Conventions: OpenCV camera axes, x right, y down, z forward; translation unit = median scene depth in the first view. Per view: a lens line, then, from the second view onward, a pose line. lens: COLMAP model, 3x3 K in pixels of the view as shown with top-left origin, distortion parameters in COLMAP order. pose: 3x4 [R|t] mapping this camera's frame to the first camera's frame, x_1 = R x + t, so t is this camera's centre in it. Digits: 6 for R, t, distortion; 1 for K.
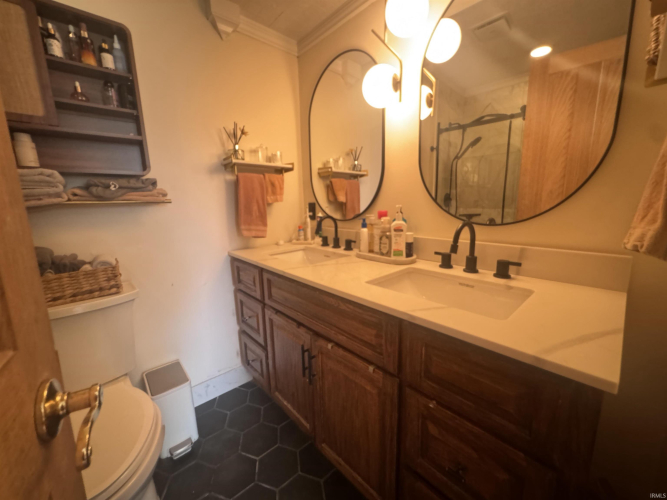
lens RADIAL K [[265.0, 0, 333.7], [0, 265.0, 248.9], [0, 0, 1]] dist [-0.001403, -0.000250]
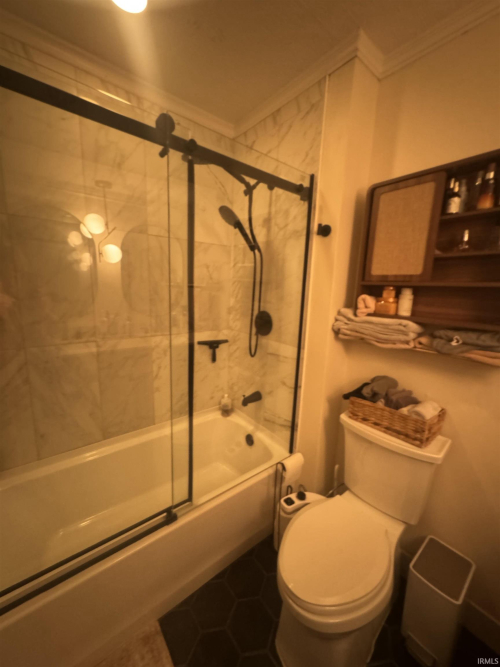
lens RADIAL K [[265.0, 0, 249.8], [0, 265.0, 333.2], [0, 0, 1]] dist [-0.001403, -0.000250]
pose [[-0.068043, 0.188329, -0.979746, 0.095311], [-0.215428, 0.956082, 0.198742, -0.305212], [0.974146, 0.224588, -0.024483, 0.349165]]
